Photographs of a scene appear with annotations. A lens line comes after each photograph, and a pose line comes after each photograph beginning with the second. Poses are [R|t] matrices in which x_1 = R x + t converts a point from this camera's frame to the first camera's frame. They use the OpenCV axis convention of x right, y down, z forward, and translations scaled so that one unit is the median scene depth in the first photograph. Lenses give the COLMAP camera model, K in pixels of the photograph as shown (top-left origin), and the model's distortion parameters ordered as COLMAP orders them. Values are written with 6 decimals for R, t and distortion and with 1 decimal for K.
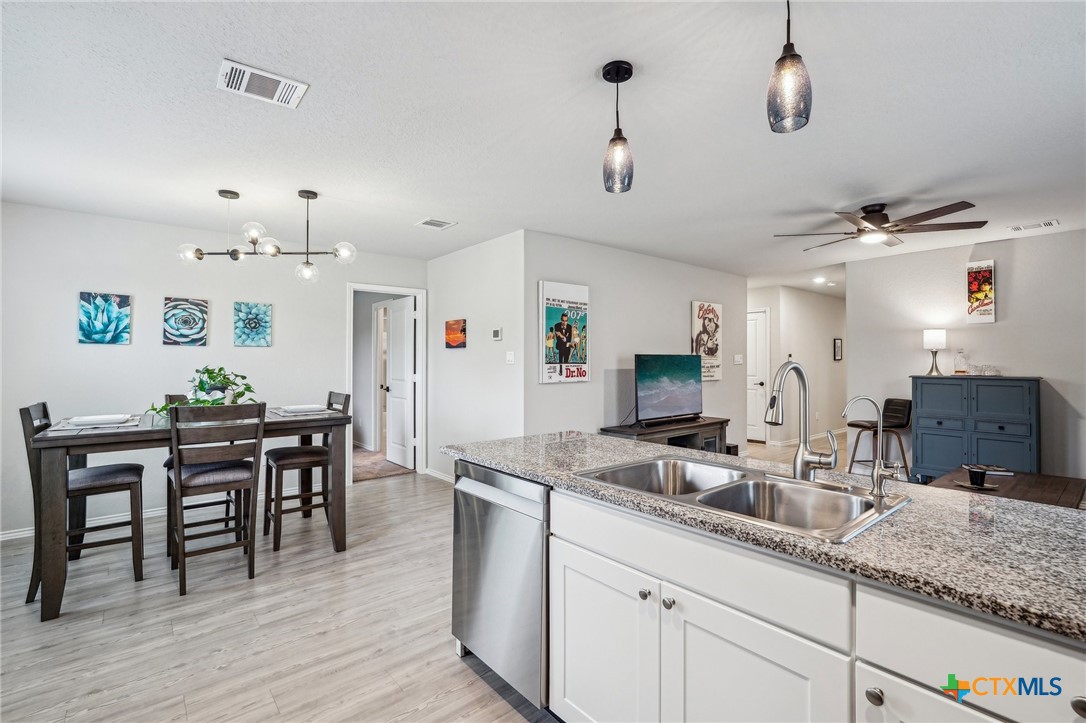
lens RADIAL K [[493.5, 0, 546.1], [0, 493.5, 359.1], [0, 0, 1]] dist [-0.017182, 0.011043]
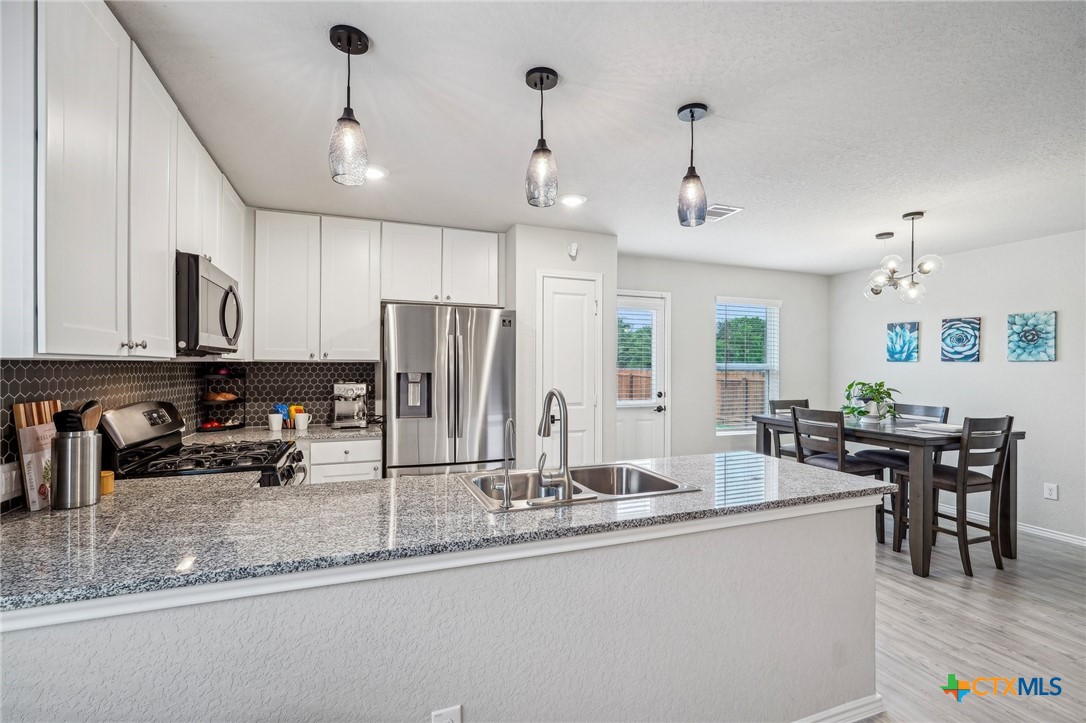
lens RADIAL K [[490.5, 0, 545.4], [0, 490.5, 365.2], [0, 0, 1]] dist [-0.015611, 0.008459]
pose [[-0.321276, -0.001690, -0.946984, 0.534531], [-0.001068, 0.999998, -0.001422, -0.016270], [0.946985, 0.000555, -0.321277, 0.446225]]
